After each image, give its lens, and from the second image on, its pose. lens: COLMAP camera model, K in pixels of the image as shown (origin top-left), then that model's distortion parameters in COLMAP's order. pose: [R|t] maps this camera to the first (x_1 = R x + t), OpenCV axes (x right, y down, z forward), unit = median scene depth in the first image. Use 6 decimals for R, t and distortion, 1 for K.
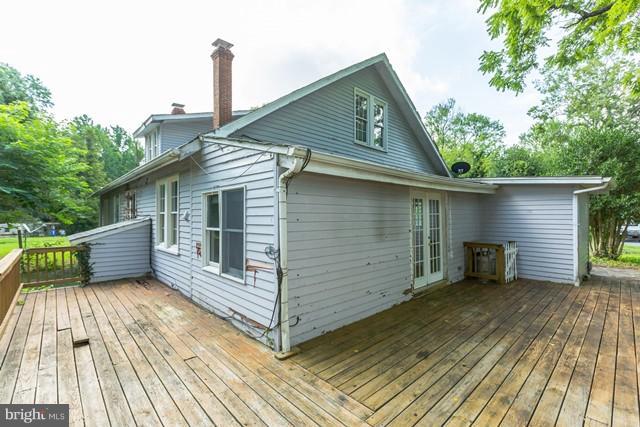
lens RADIAL K [[290.2, 0, 315.0], [0, 290.2, 214.8], [0, 0, 1]] dist [0.004914, 0.000642]
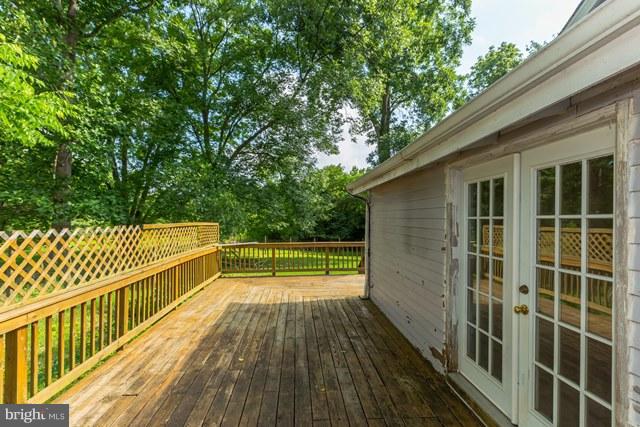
lens RADIAL K [[290.2, 0, 317.9], [0, 290.2, 216.2], [0, 0, 1]] dist [0.004914, 0.000642]
pose [[-0.628782, -0.008454, -0.777535, 1.423572], [0.005871, 0.999861, -0.015619, -0.003212], [0.777559, -0.014386, -0.628645, 1.830020]]
